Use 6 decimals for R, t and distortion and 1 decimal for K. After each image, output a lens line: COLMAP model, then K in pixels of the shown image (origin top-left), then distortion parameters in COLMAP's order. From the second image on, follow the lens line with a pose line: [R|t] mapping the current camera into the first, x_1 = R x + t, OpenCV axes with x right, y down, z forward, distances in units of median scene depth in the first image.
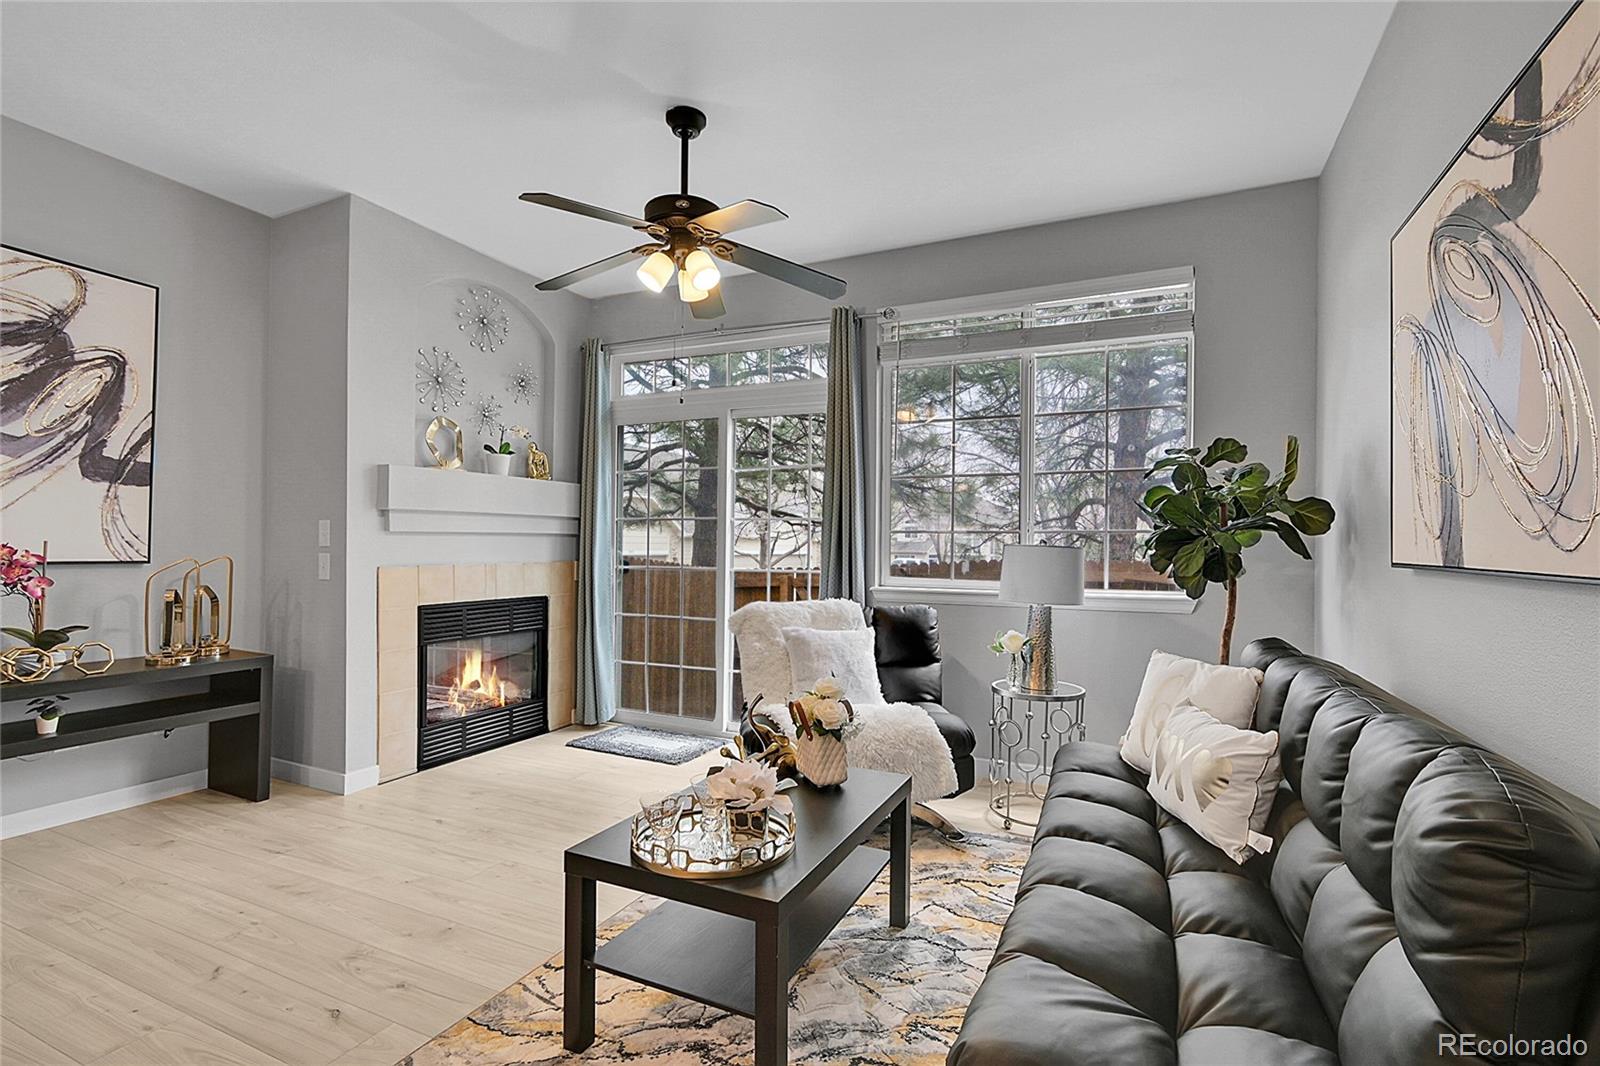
lens RADIAL K [[721.3, 0, 803.7], [0, 721.3, 544.1], [0, 0, 1]] dist [0.005136, -0.001583]
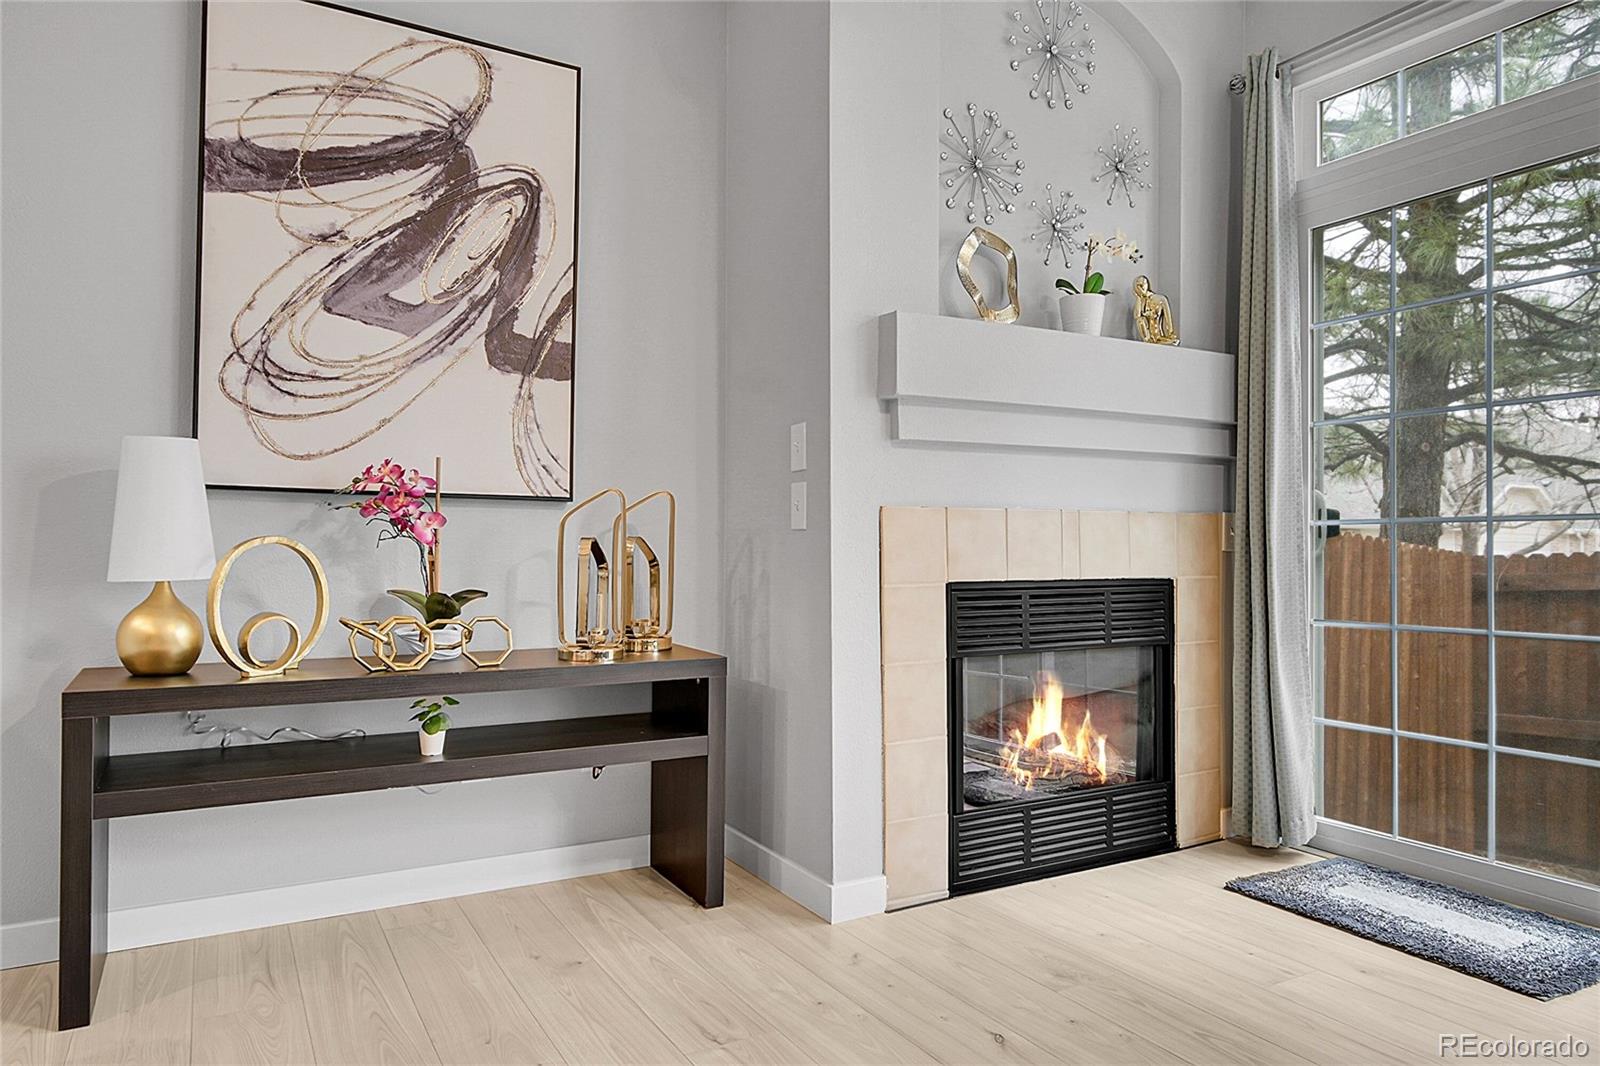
lens RADIAL K [[1035.5, 0, 805.6], [0, 1035.5, 537.2], [0, 0, 1]] dist [0.006887, 0.000175]
pose [[0.815286, -0.013313, -0.578906, -0.187099], [0.009441, 0.999908, -0.009700, 0.061446], [0.578982, 0.002443, 0.815336, 0.335457]]
